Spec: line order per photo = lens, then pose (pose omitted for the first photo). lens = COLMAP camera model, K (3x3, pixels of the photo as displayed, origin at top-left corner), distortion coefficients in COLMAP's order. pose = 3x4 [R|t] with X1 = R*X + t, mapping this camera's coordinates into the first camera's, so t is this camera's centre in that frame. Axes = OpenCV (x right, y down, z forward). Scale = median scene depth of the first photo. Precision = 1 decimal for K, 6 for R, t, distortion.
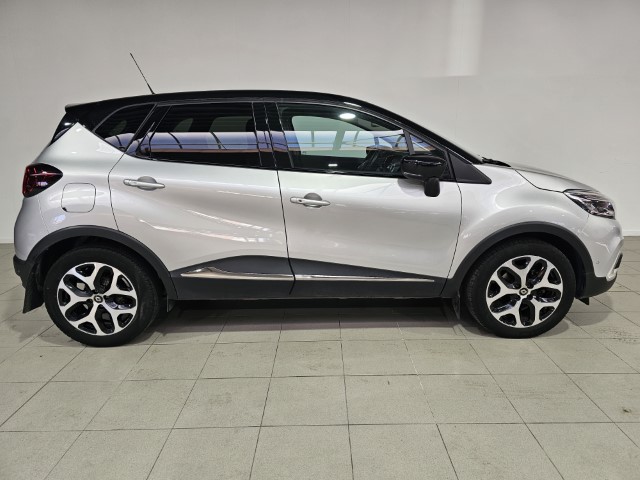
lens RADIAL K [[431.3, 0, 335.8], [0, 431.3, 240.3], [0, 0, 1]] dist [0.028123, -0.005023]
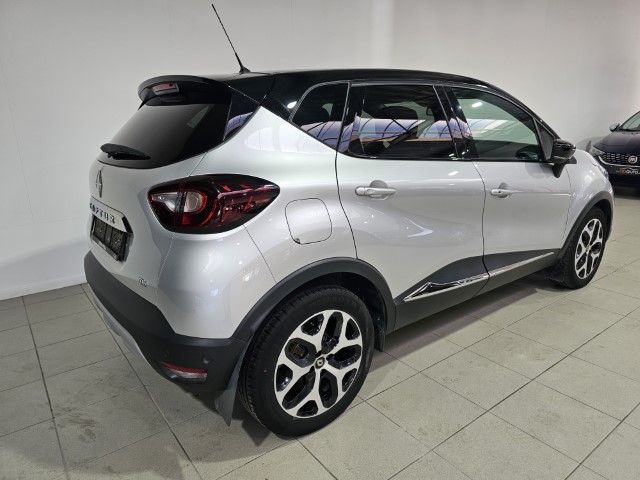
lens RADIAL K [[431.3, 0, 335.8], [0, 431.3, 240.3], [0, 0, 1]] dist [0.028123, -0.005023]
pose [[0.797823, -0.158209, 0.581763, -0.902279], [0.143462, 0.987056, 0.071685, -0.103731], [-0.585574, 0.026269, 0.810193, 0.427804]]
